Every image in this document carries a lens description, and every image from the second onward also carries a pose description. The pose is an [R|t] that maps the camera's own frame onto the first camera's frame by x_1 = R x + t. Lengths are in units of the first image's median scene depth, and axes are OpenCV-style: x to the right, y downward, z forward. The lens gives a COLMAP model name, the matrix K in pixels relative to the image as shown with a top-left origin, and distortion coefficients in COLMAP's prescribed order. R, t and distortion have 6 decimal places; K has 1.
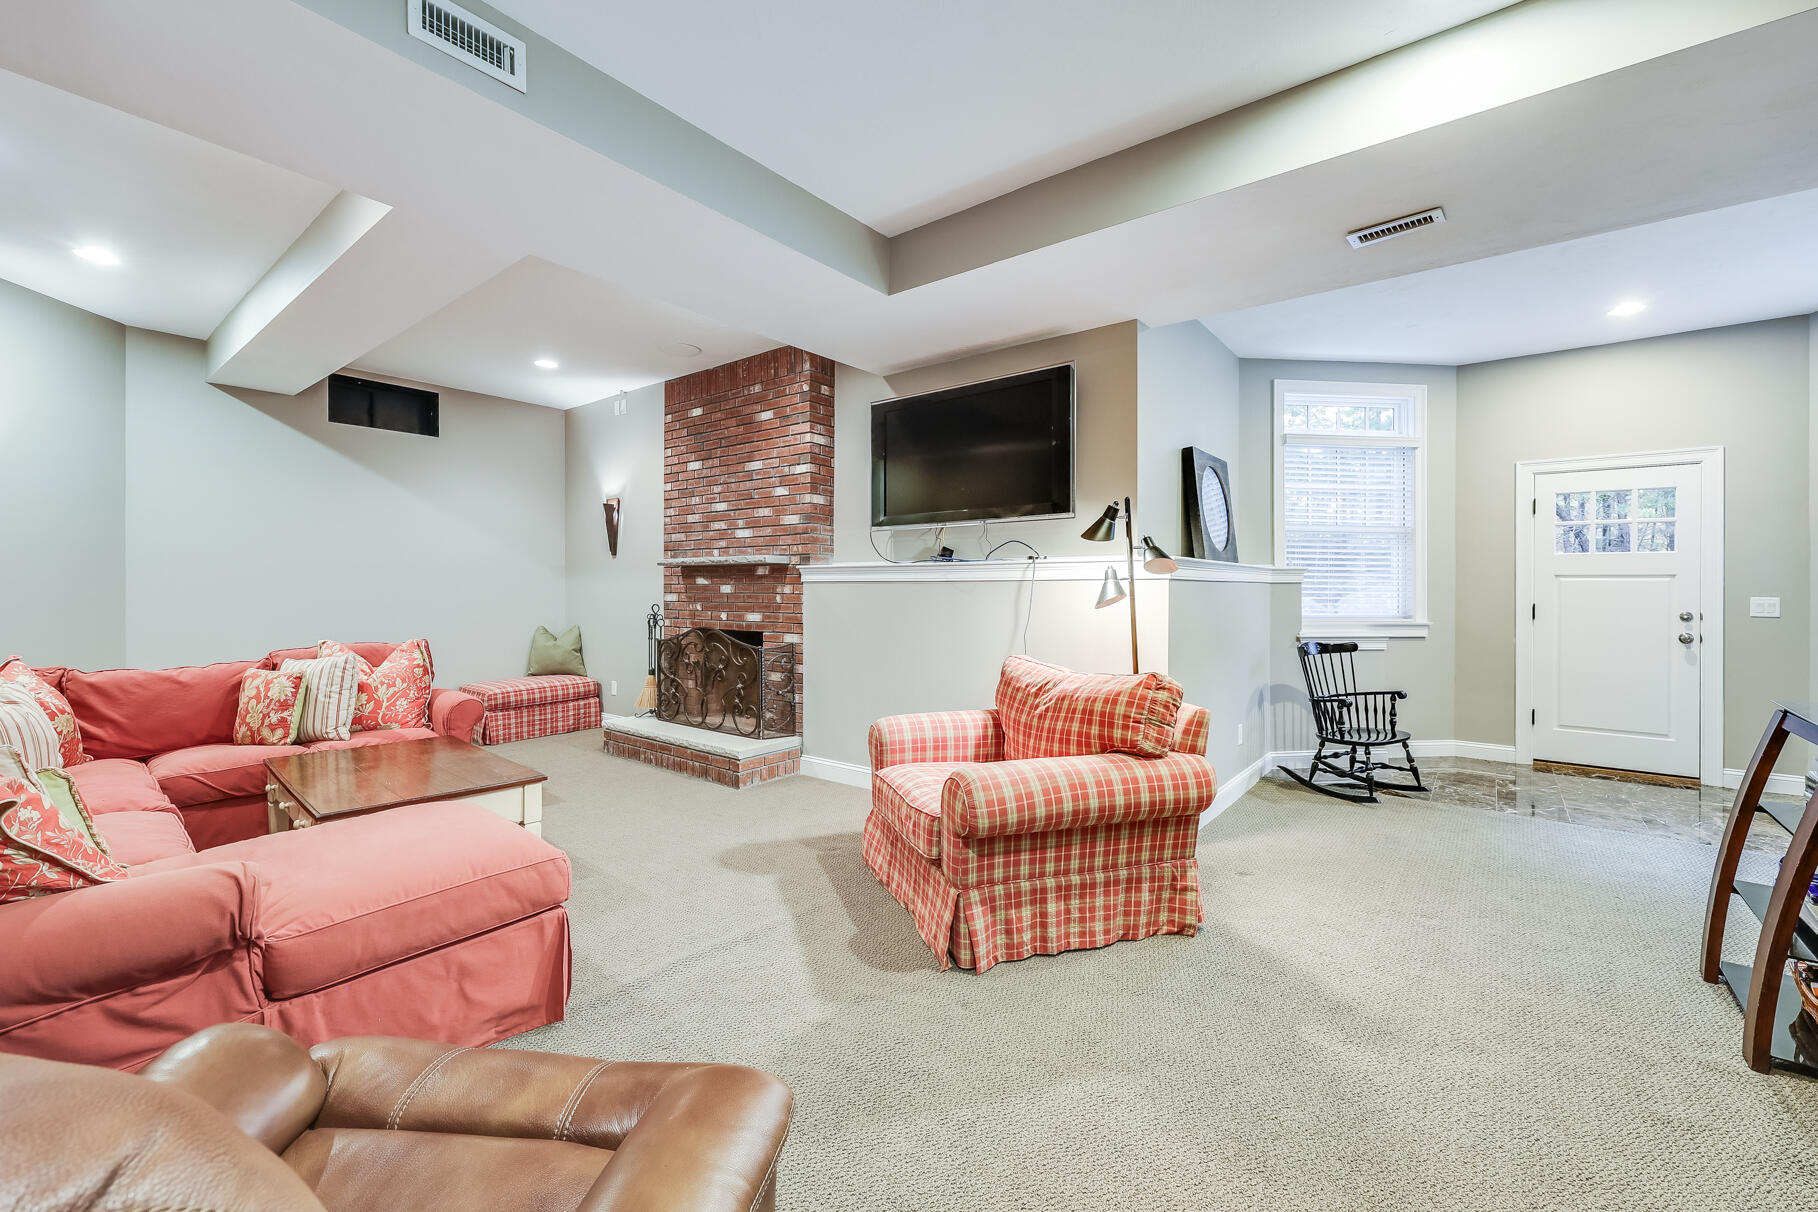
lens RADIAL K [[734.3, 0, 905.9], [0, 734.3, 587.8], [0, 0, 1]] dist [0.000638, 0.000061]
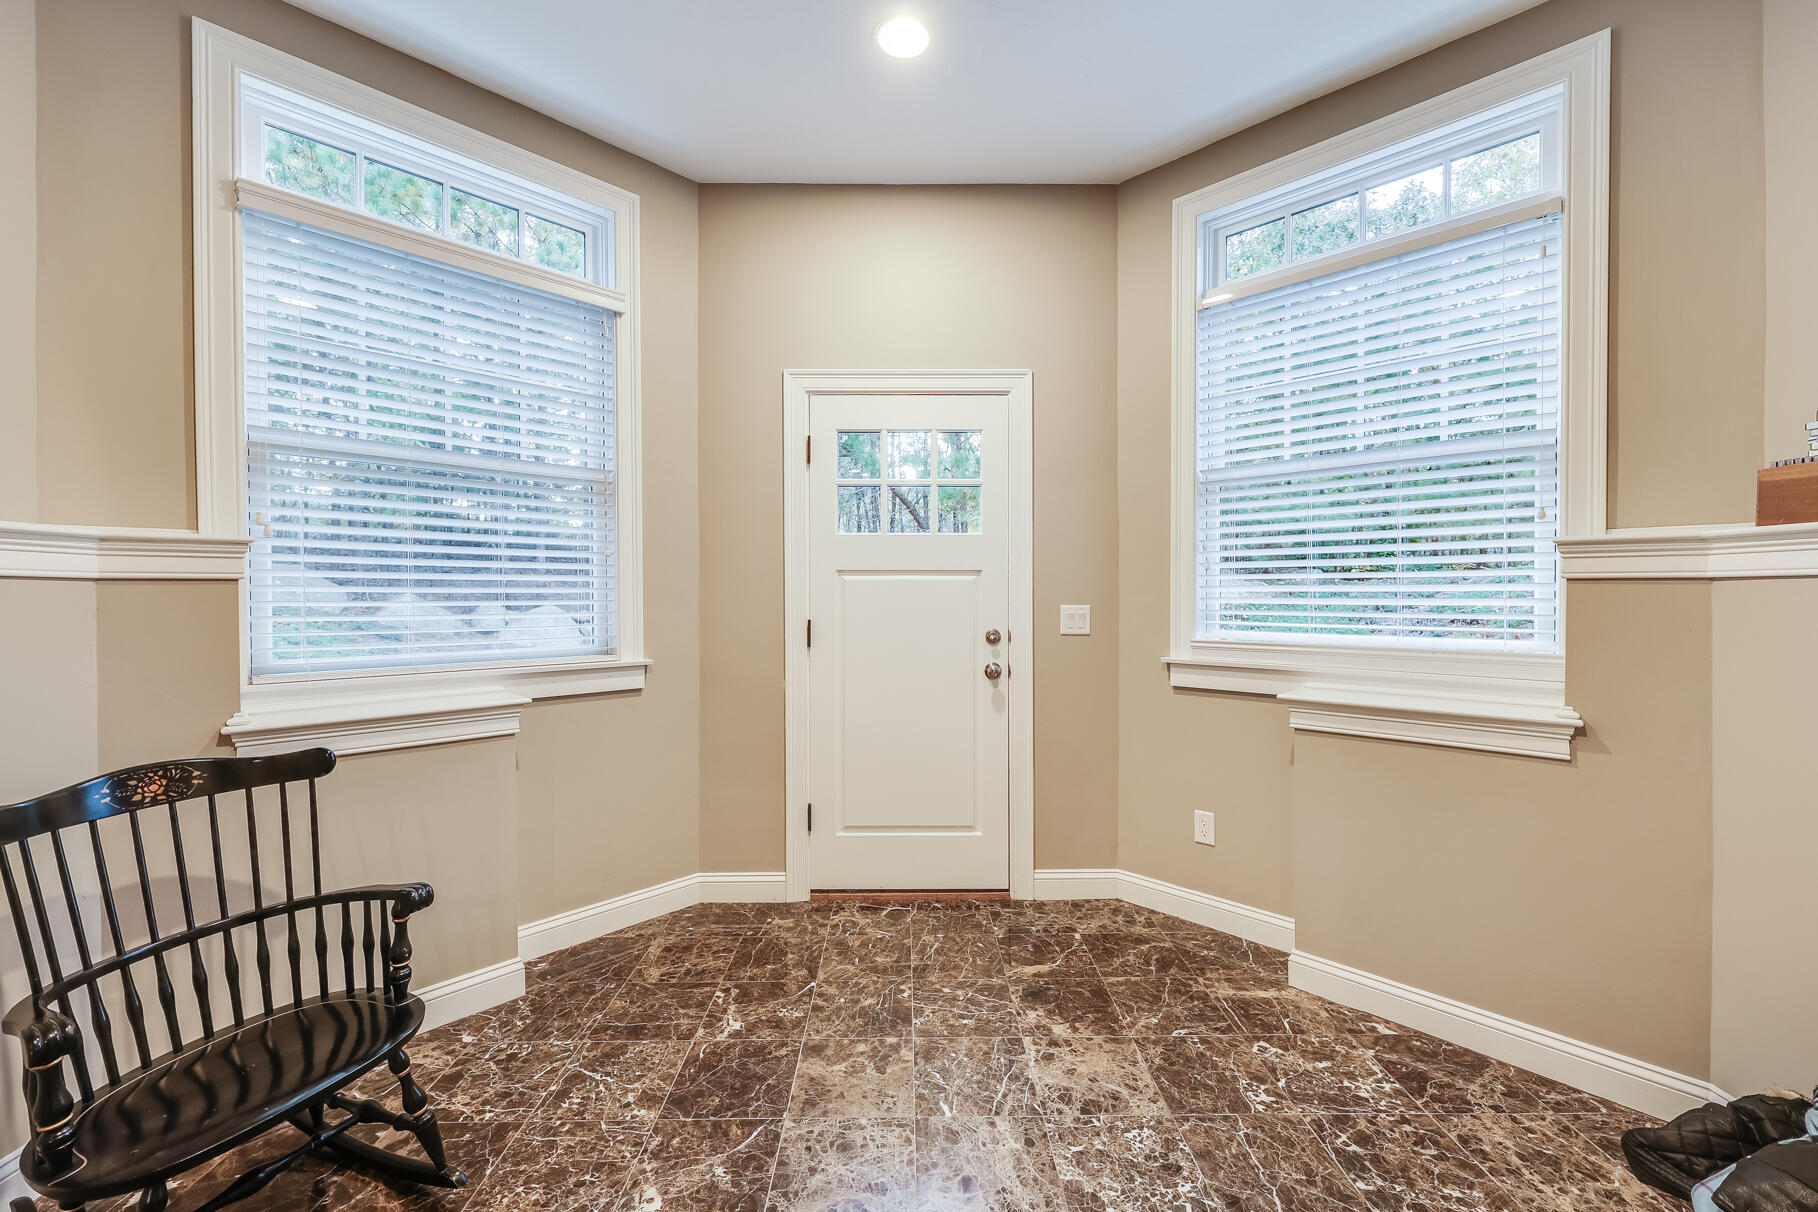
lens RADIAL K [[820.2, 0, 909.0], [0, 820.2, 606.0], [0, 0, 1]] dist [0.000022, -0.000095]
pose [[0.769534, -0.015266, 0.638423, 0.530289], [0.005821, 0.999840, 0.016892, 0.000485], [-0.638579, -0.009283, 0.769500, 0.480061]]
